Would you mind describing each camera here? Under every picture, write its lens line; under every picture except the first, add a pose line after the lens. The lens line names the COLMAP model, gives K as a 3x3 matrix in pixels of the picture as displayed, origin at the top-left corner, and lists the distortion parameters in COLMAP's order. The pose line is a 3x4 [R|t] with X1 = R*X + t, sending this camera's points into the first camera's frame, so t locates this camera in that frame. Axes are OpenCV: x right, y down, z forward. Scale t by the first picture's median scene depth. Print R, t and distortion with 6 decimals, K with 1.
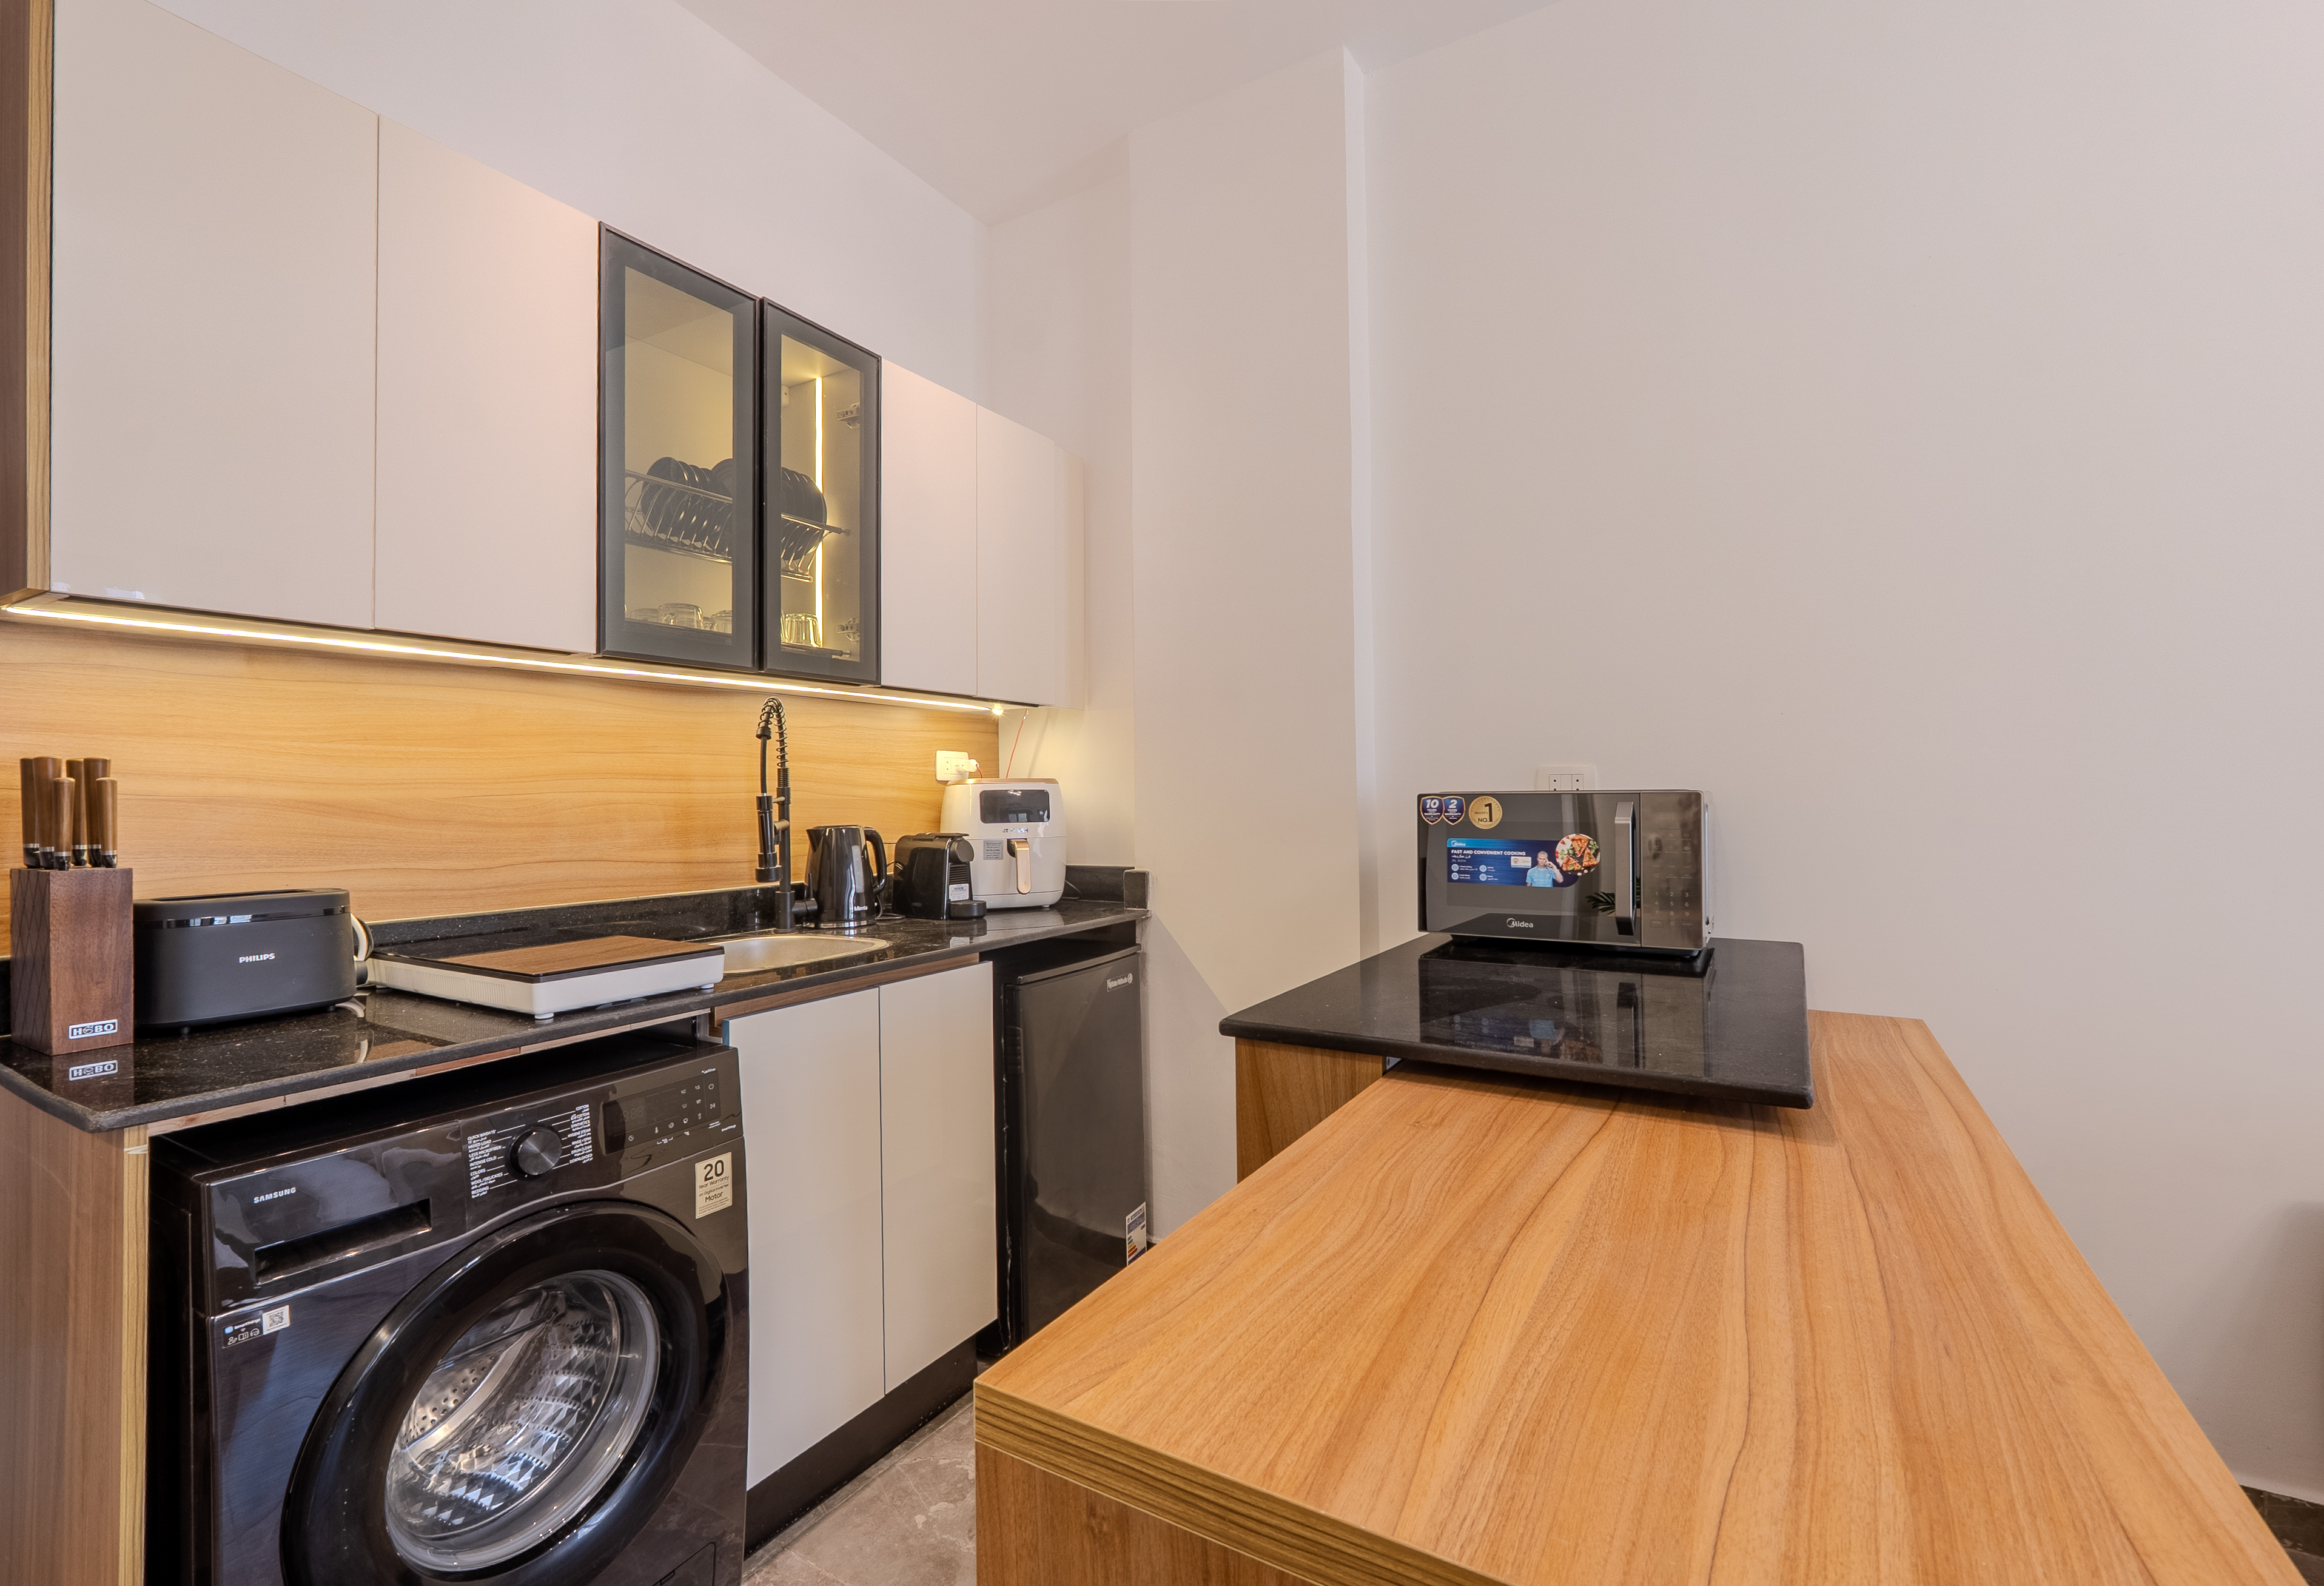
lens RADIAL K [[997.7, 0, 1162.0], [0, 997.7, 793.0], [0, 0, 1]] dist [-0.004132, -0.000306]
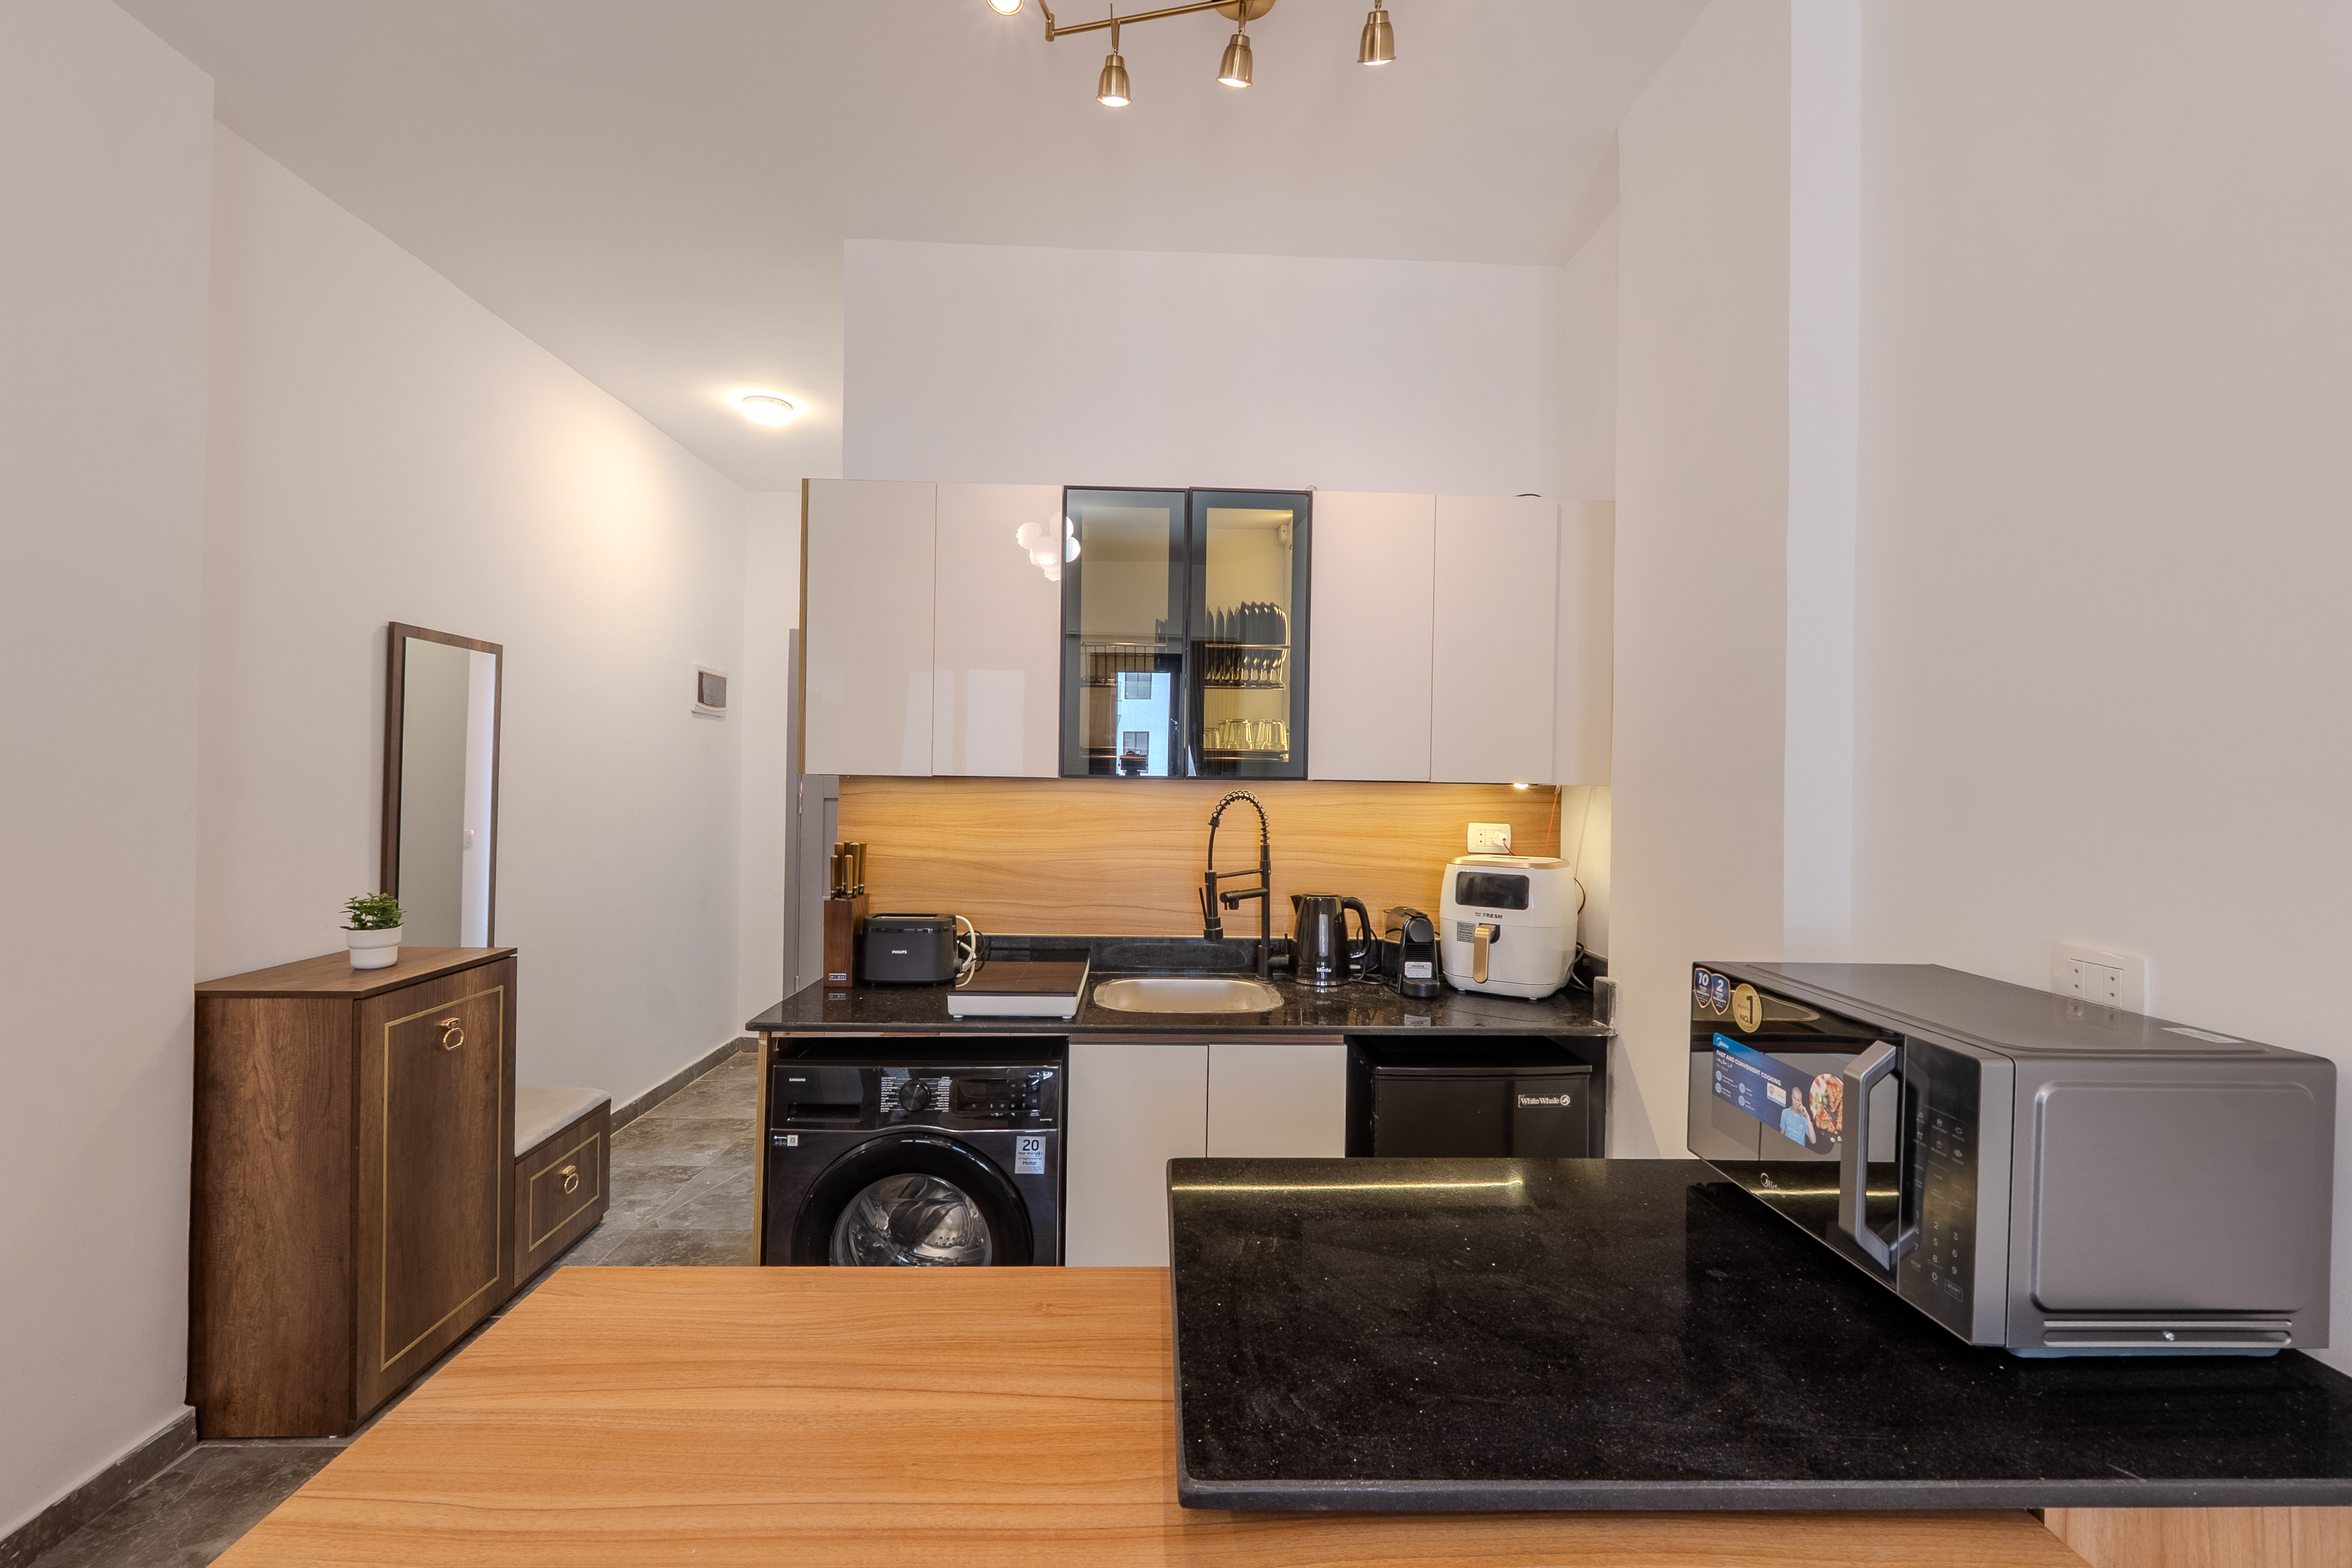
lens RADIAL K [[986.5, 0, 1176.0], [0, 986.5, 784.0], [0, 0, 1]] dist [-0.003092, -0.000817]
pose [[0.547065, 0.023030, -0.836773, 0.689400], [-0.018425, 0.999711, 0.015469, -0.141099], [0.836887, 0.006955, 0.547331, 0.306327]]
